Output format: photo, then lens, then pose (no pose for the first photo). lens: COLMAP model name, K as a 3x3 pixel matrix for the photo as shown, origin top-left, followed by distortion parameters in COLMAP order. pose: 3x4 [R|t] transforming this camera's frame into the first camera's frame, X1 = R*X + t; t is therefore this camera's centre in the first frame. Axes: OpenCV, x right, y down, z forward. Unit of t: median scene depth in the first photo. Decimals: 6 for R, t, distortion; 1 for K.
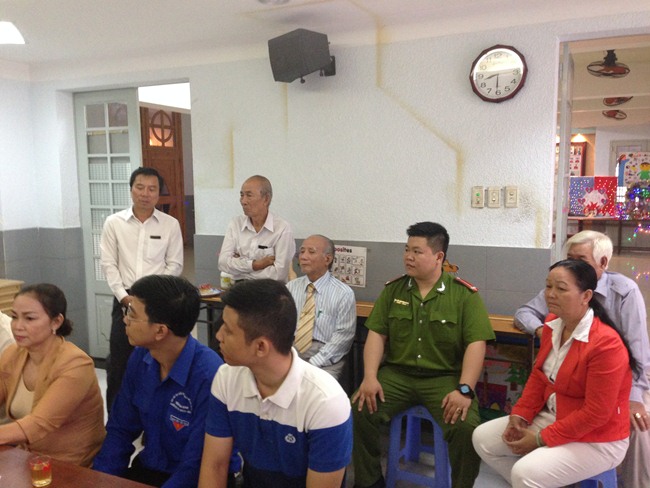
lens RADIAL K [[567.8, 0, 332.2], [0, 567.8, 244.5], [0, 0, 1]] dist [0.089446, -0.173490]
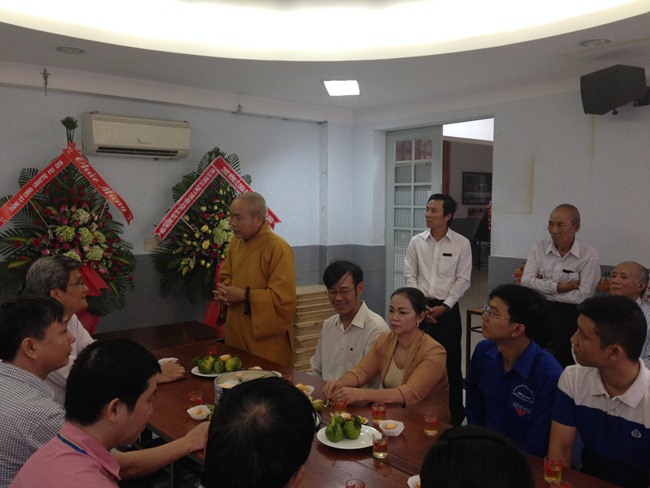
lens RADIAL K [[564.3, 0, 323.4], [0, 564.3, 256.4], [0, 0, 1]] dist [0.043813, -0.123345]
pose [[0.900437, 0.050731, -0.432017, -0.076420], [-0.059214, 0.998226, -0.006198, 0.010407], [0.430936, 0.031162, 0.901844, -0.143045]]
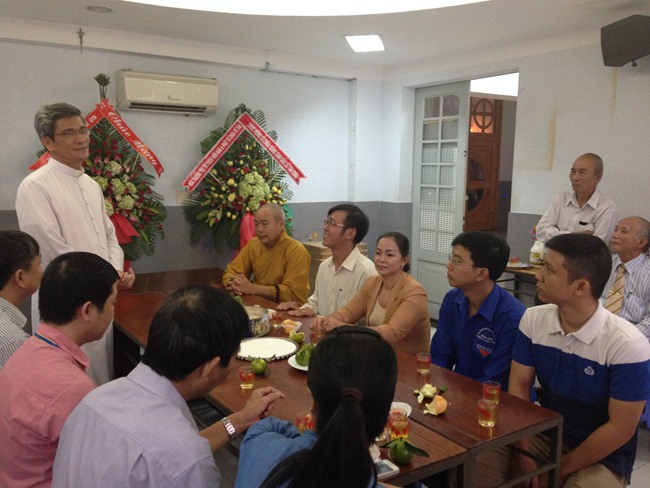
lens RADIAL K [[567.1, 0, 323.6], [0, 567.1, 250.6], [0, 0, 1]] dist [0.068363, -0.128264]
pose [[0.854107, 0.092205, -0.511858, 0.027366], [-0.075608, 0.995717, 0.053205, 0.029775], [0.514572, -0.006742, 0.857421, -0.155166]]
